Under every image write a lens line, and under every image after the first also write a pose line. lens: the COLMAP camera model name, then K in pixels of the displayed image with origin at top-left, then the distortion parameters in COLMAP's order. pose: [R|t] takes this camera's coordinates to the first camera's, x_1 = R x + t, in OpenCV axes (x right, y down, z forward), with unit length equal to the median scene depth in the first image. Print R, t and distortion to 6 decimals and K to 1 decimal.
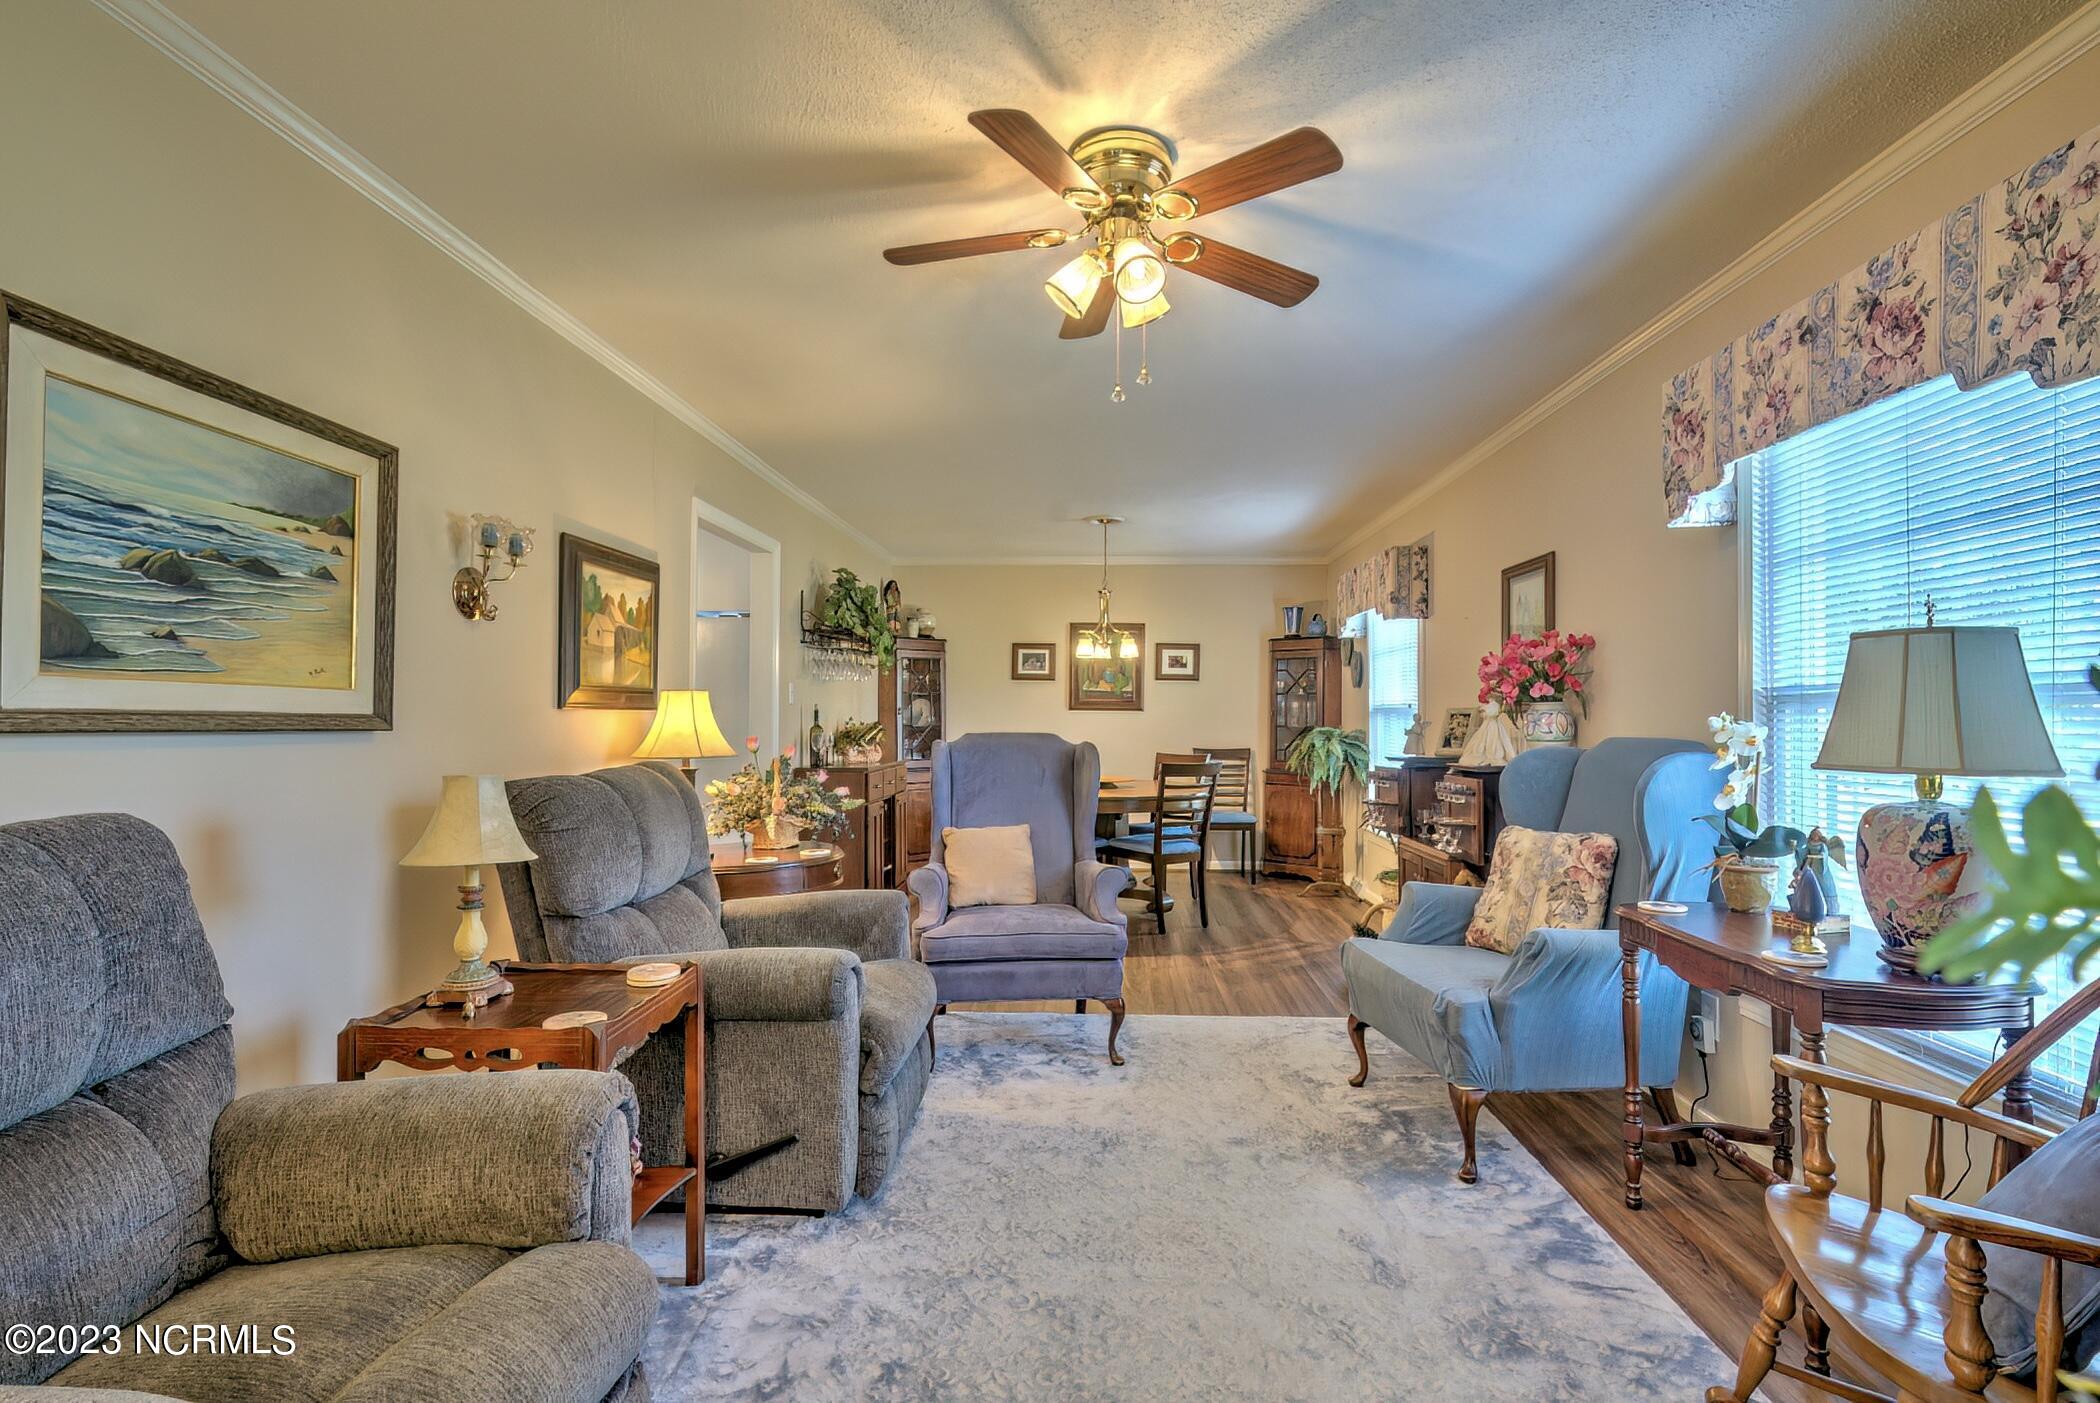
lens RADIAL K [[959.0, 0, 1050.0], [0, 959.0, 701.5], [0, 0, 1]] dist [-0.001116, 0.001084]
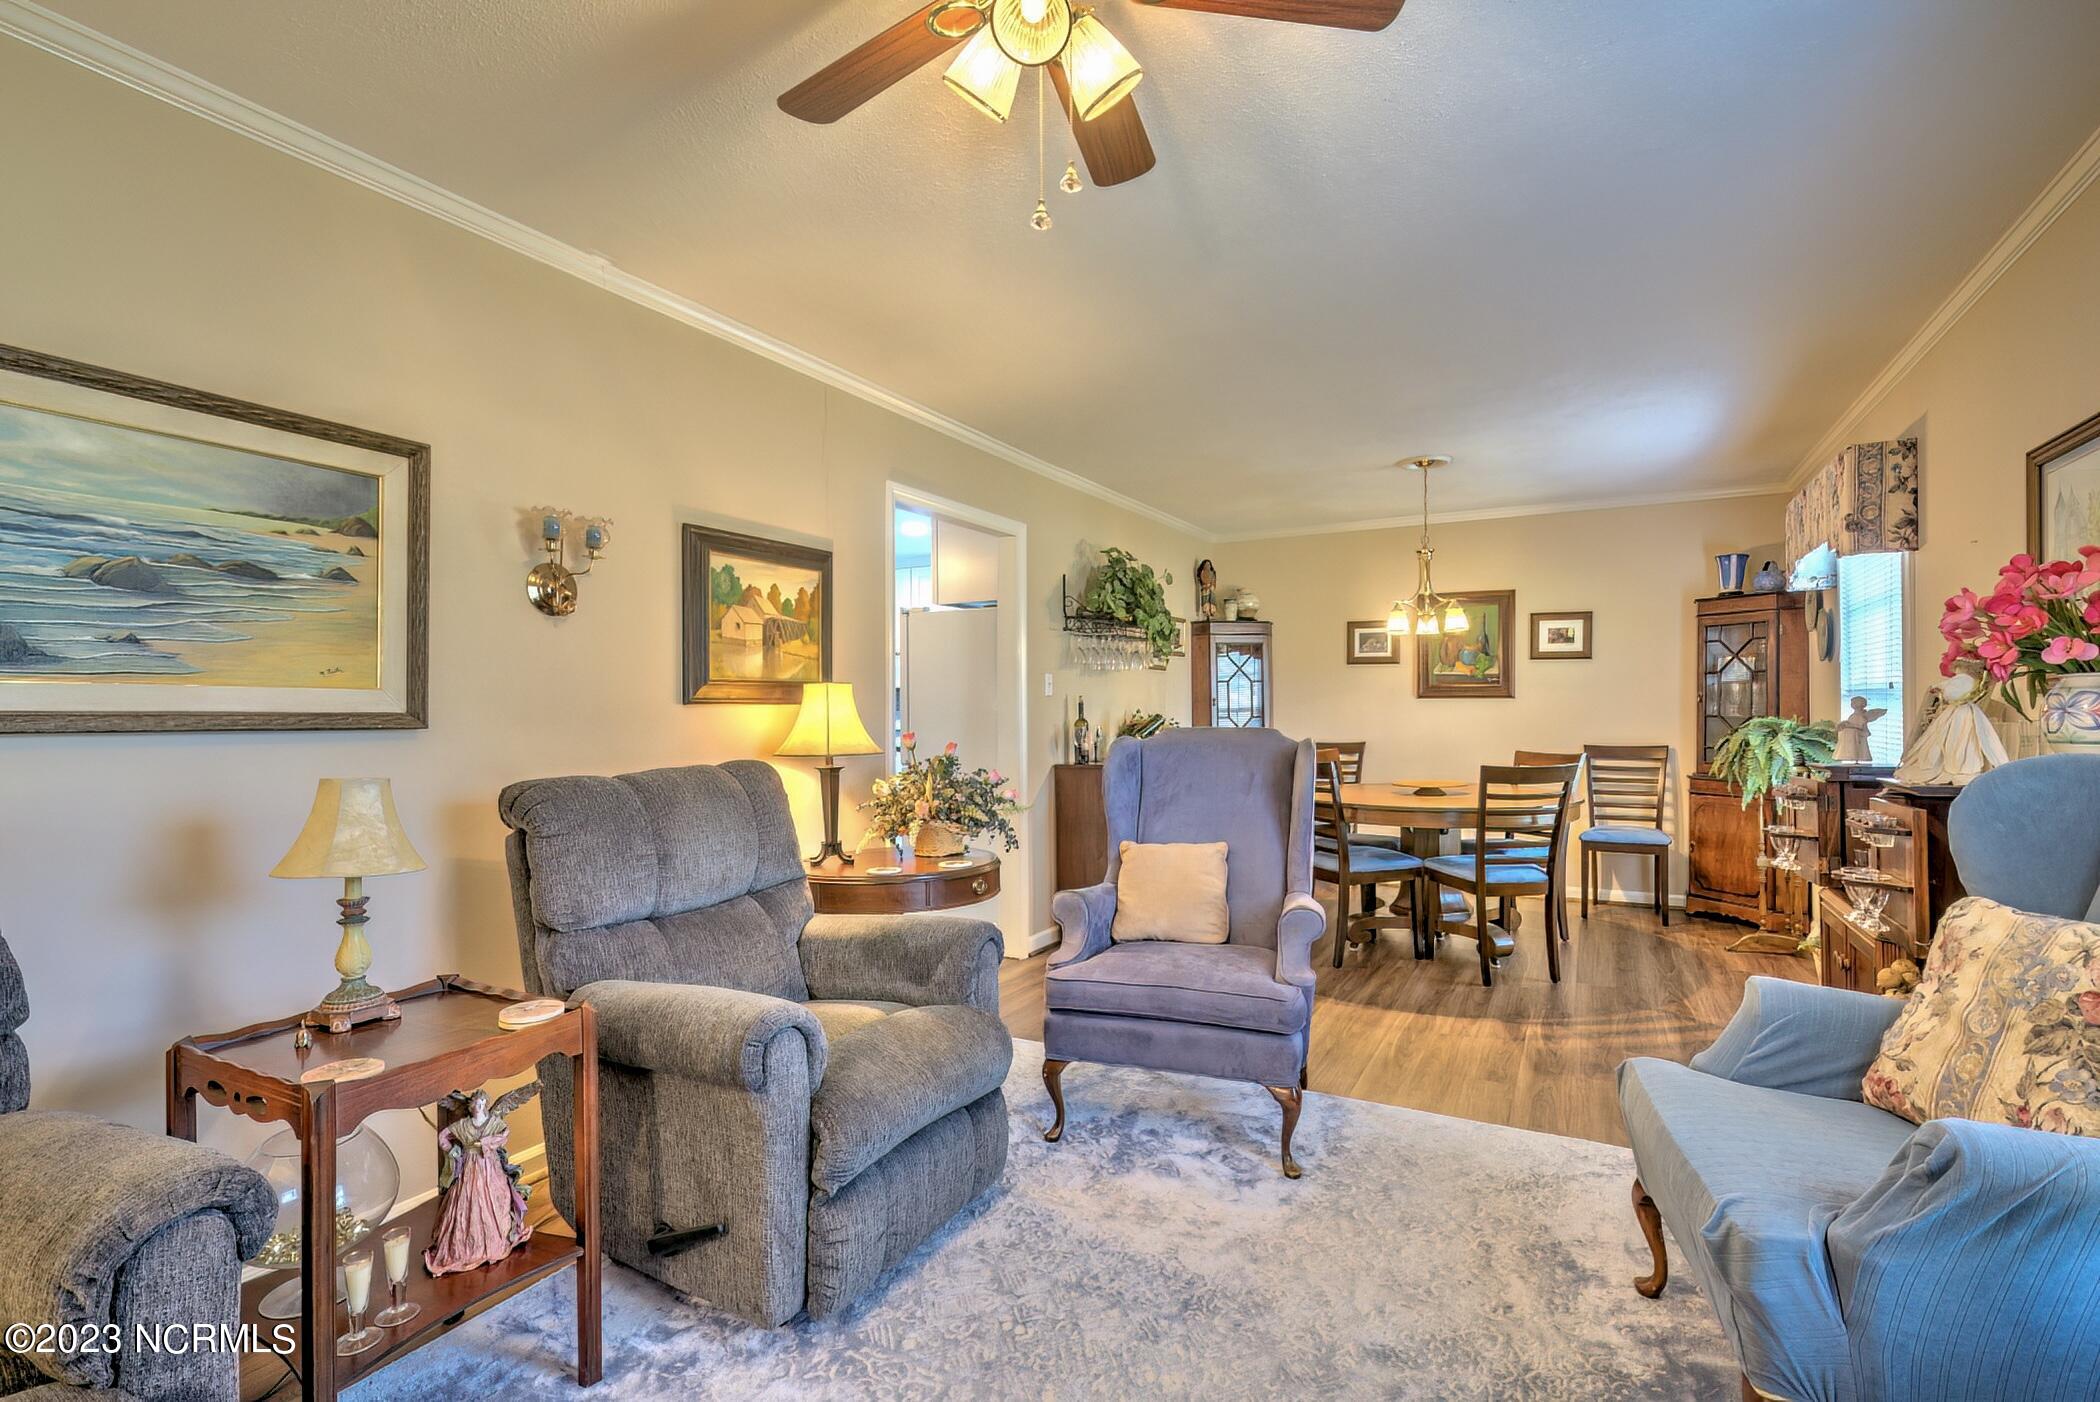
lens RADIAL K [[959.0, 0, 1050.0], [0, 959.0, 701.0], [0, 0, 1]] dist [-0.001116, 0.001084]
pose [[0.903143, -0.012366, -0.429161, 0.227759], [0.016090, 0.999858, 0.005052, 0.004766], [0.429038, -0.011468, 0.903214, 0.259348]]
